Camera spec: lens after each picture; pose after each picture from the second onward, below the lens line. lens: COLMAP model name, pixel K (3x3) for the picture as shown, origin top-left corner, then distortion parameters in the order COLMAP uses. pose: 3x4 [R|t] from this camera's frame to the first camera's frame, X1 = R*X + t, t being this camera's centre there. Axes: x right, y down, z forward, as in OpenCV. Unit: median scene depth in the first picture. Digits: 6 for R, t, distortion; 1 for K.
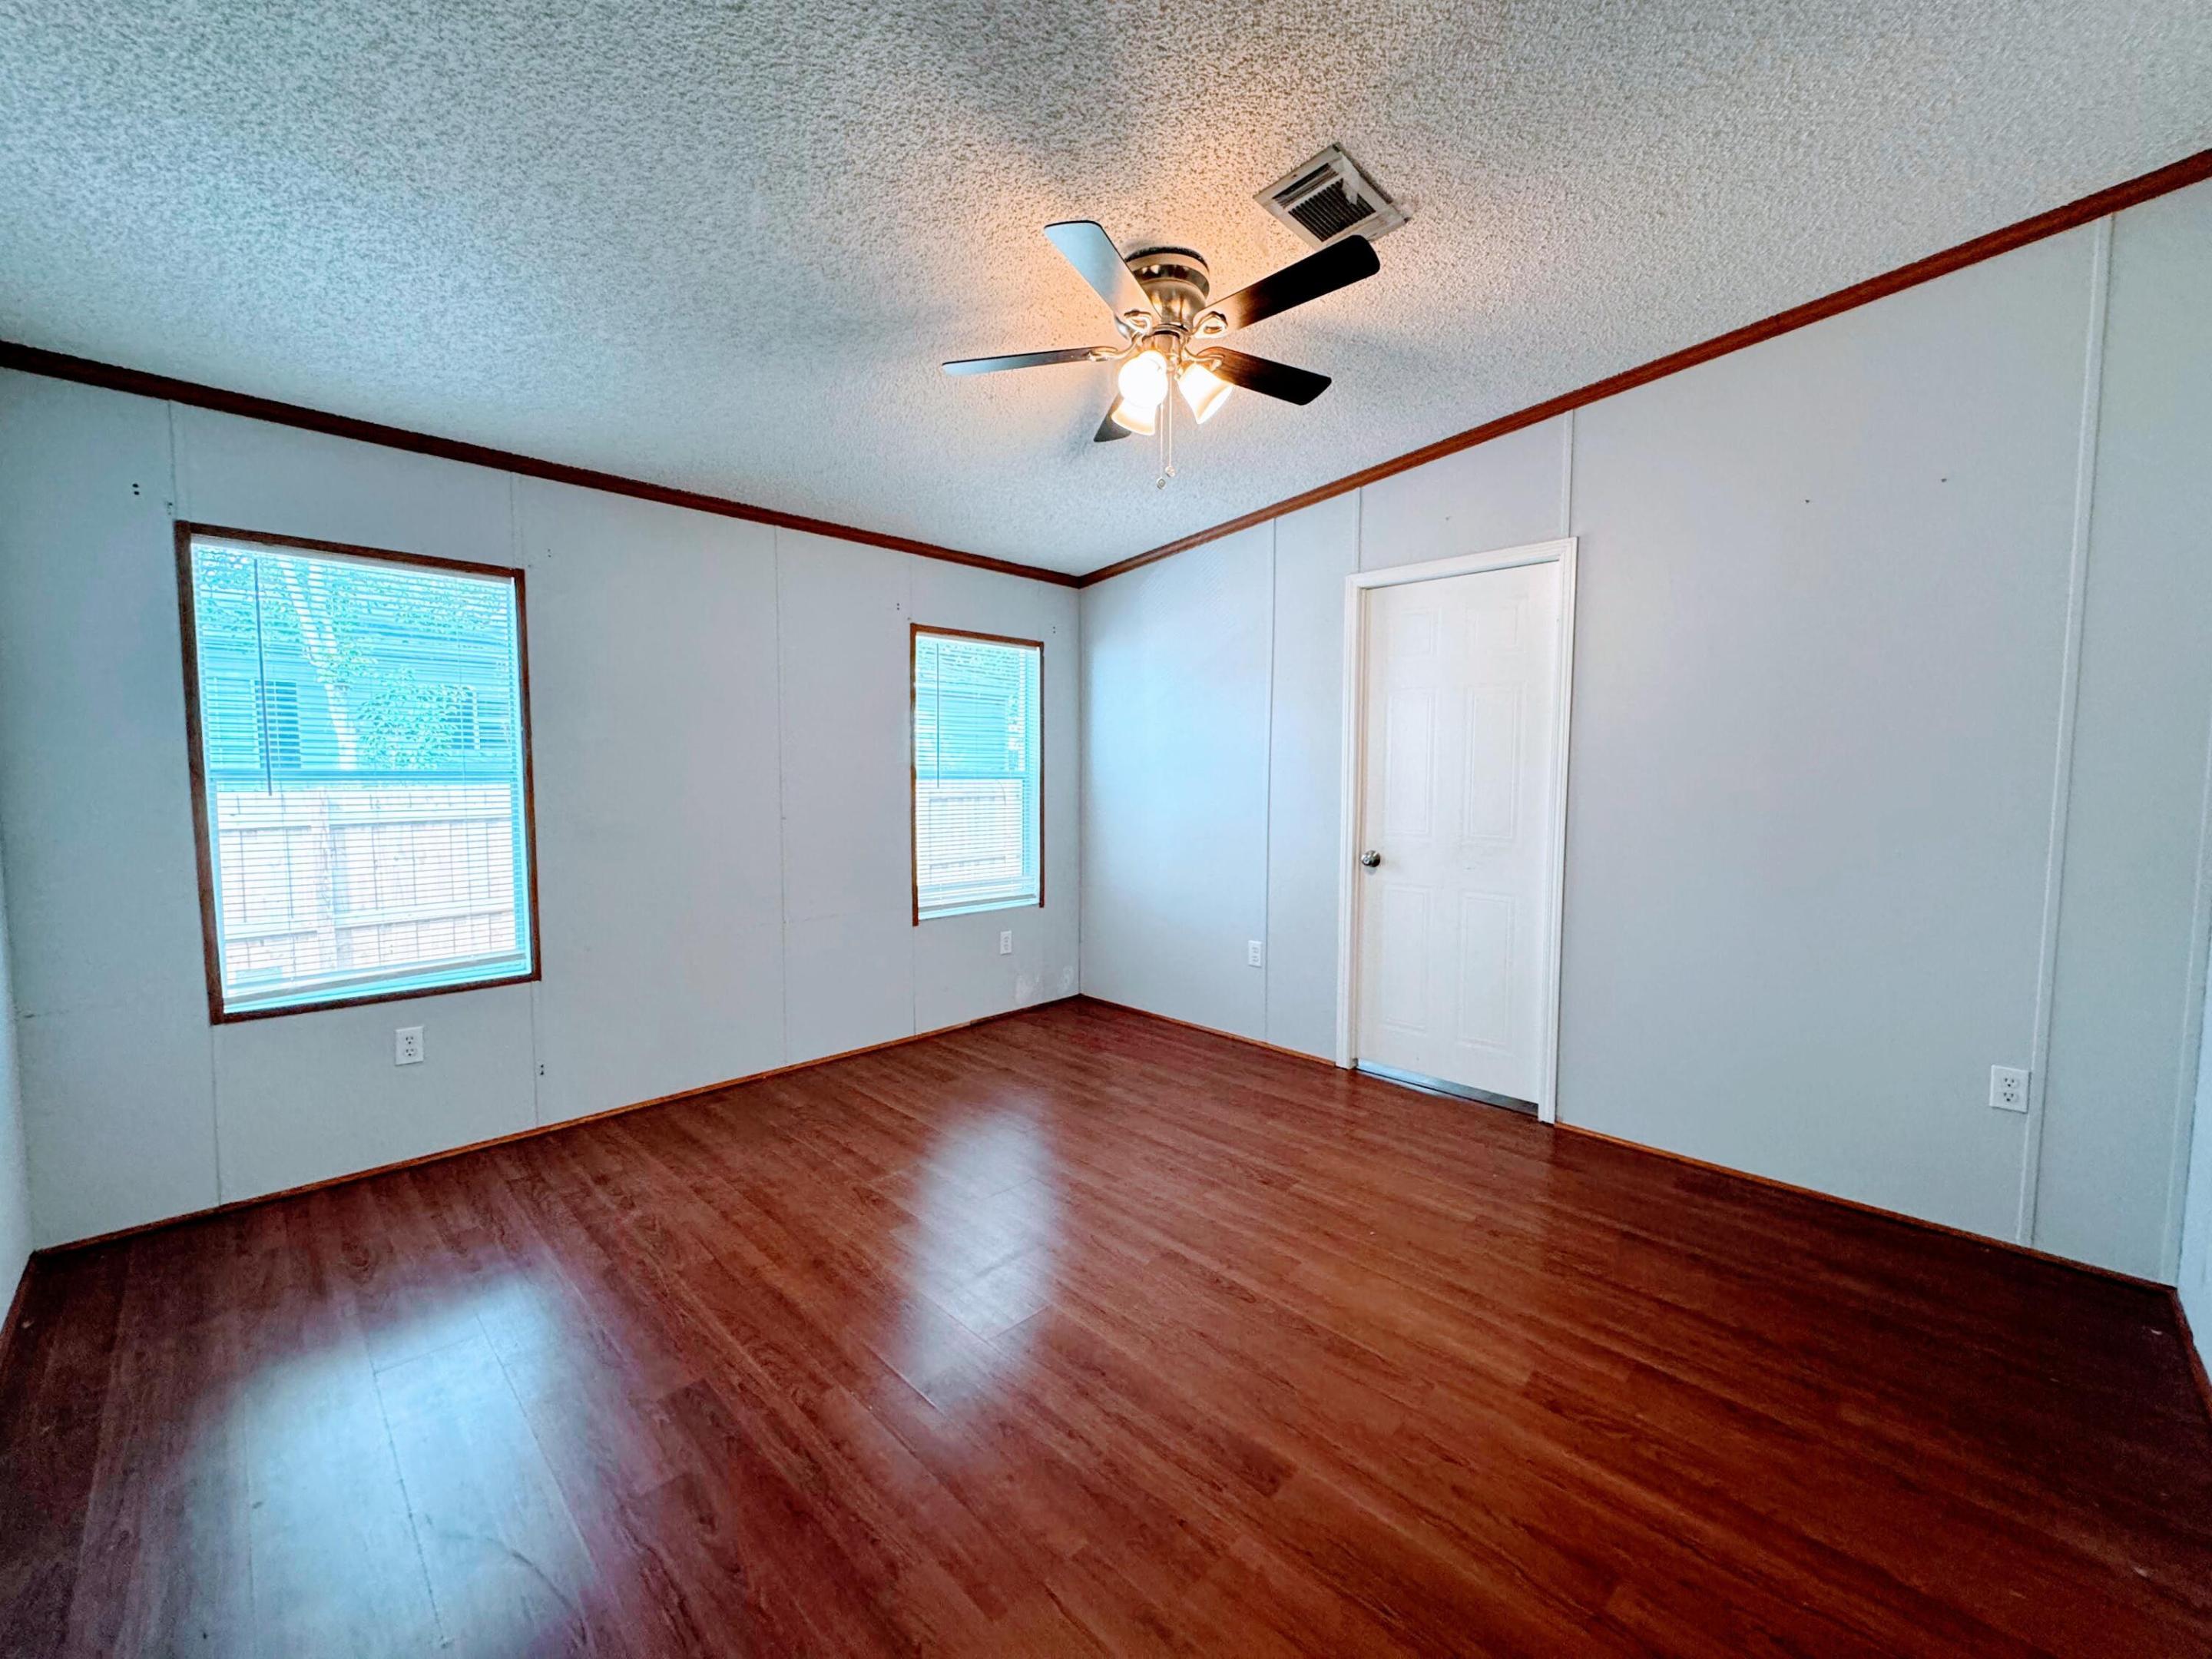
lens RADIAL K [[888.2, 0, 1104.0], [0, 888.2, 827.3], [0, 0, 1]] dist [0.000983, -0.000270]
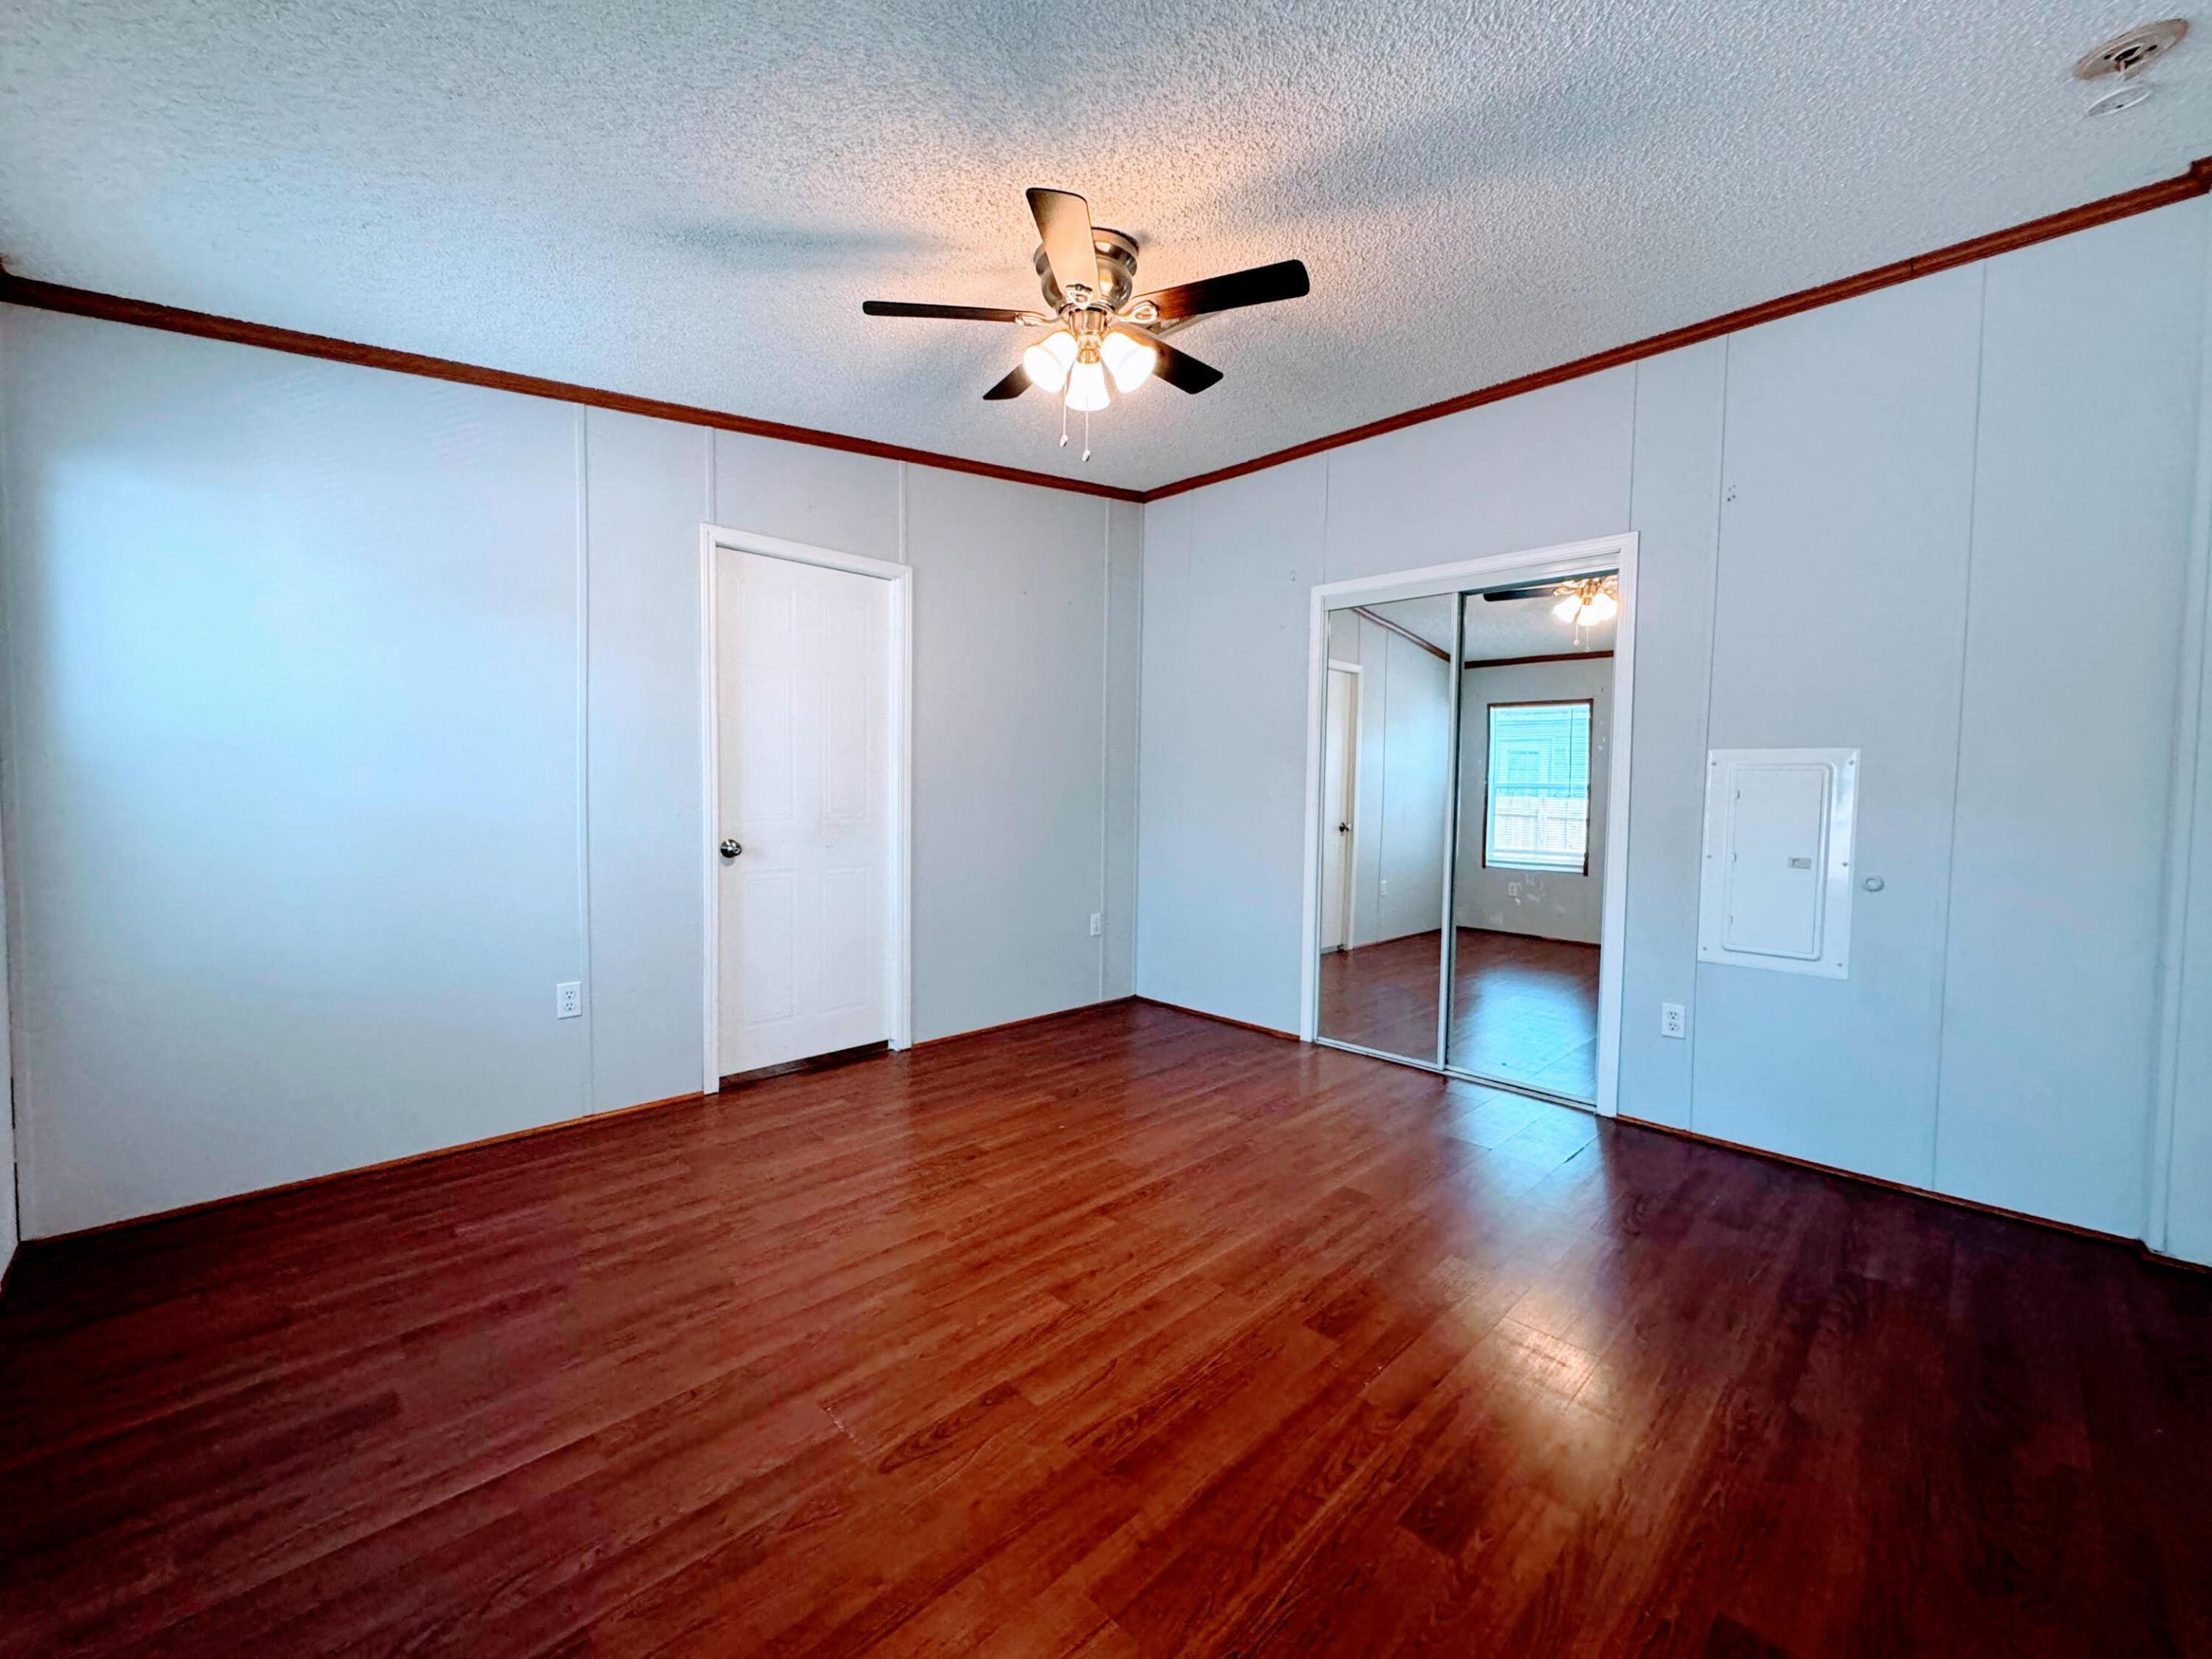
lens RADIAL K [[876.9, 0, 1112.6], [0, 876.9, 835.8], [0, 0, 1]] dist [-0.001054, -0.000253]
pose [[0.007247, -0.059810, 0.998183, -0.711389], [0.055268, 0.996708, 0.059321, -0.010762], [-0.998445, 0.054738, 0.010529, 0.737498]]
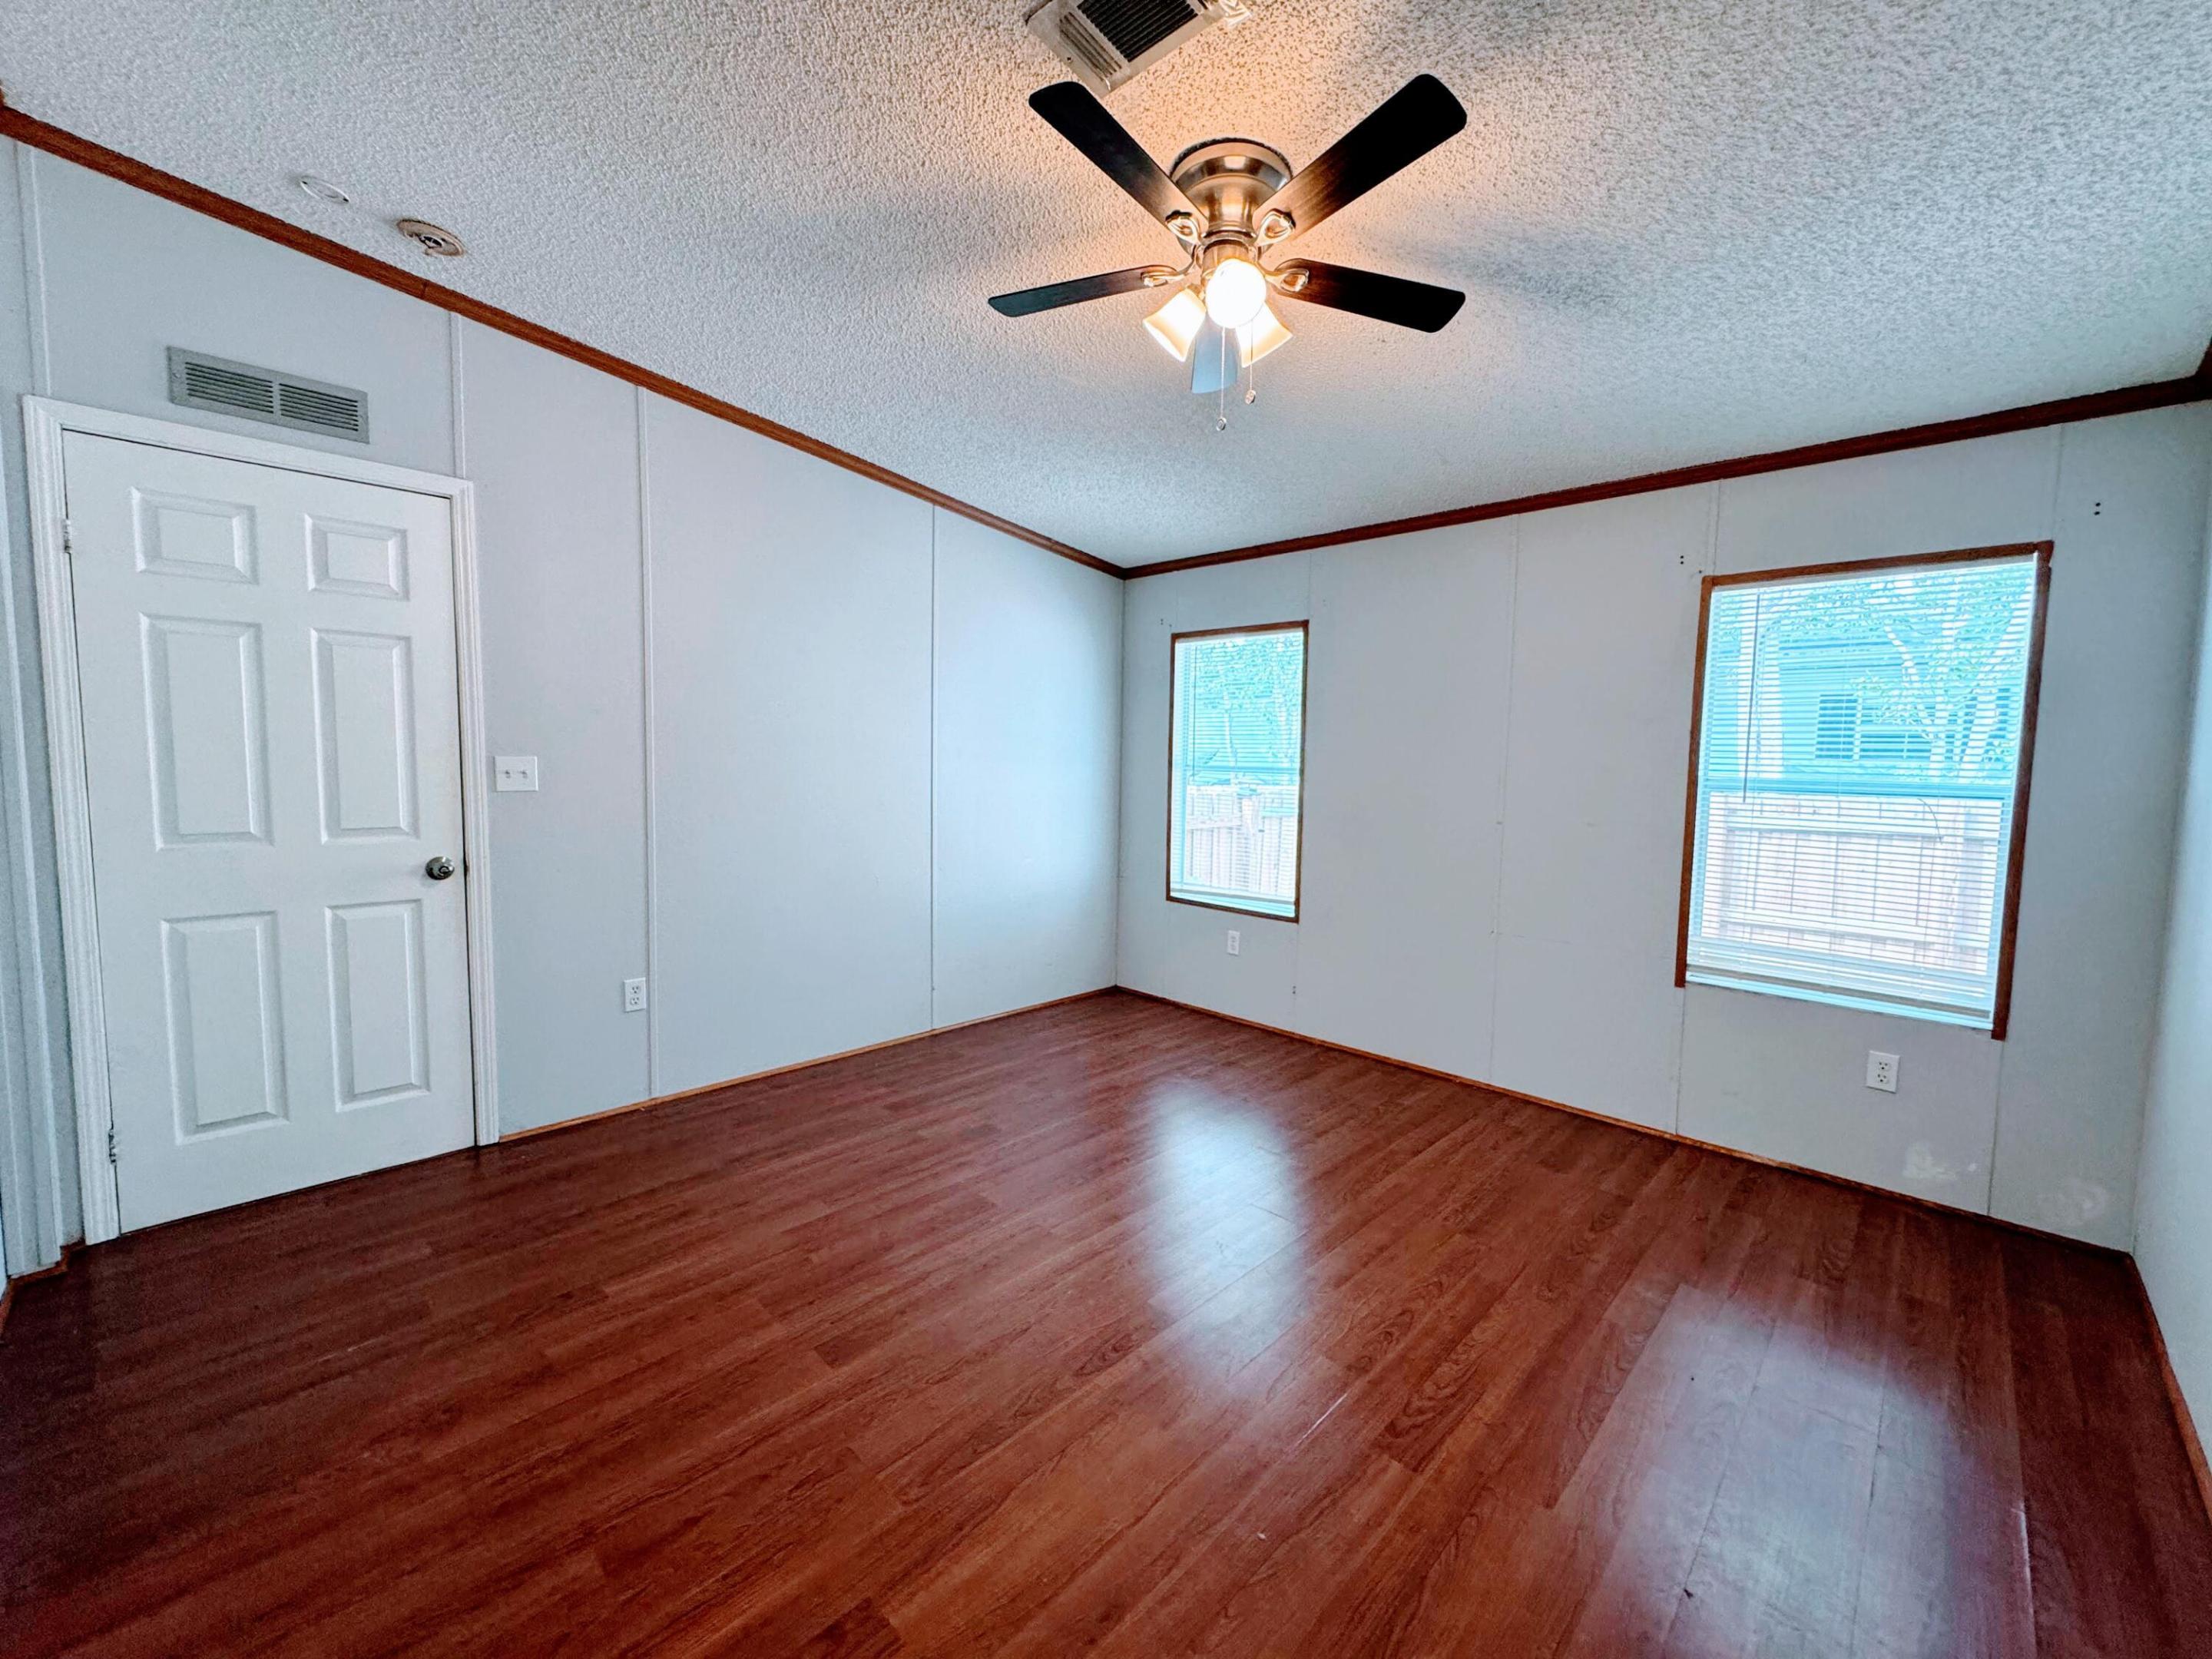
lens RADIAL K [[888.2, 0, 1104.0], [0, 888.2, 827.3], [0, 0, 1]] dist [0.000983, -0.000270]
pose [[0.004103, 0.070034, -0.997536, 0.703708], [-0.088986, 0.993613, 0.069392, -0.040726], [0.996024, 0.088482, 0.010309, 0.686409]]
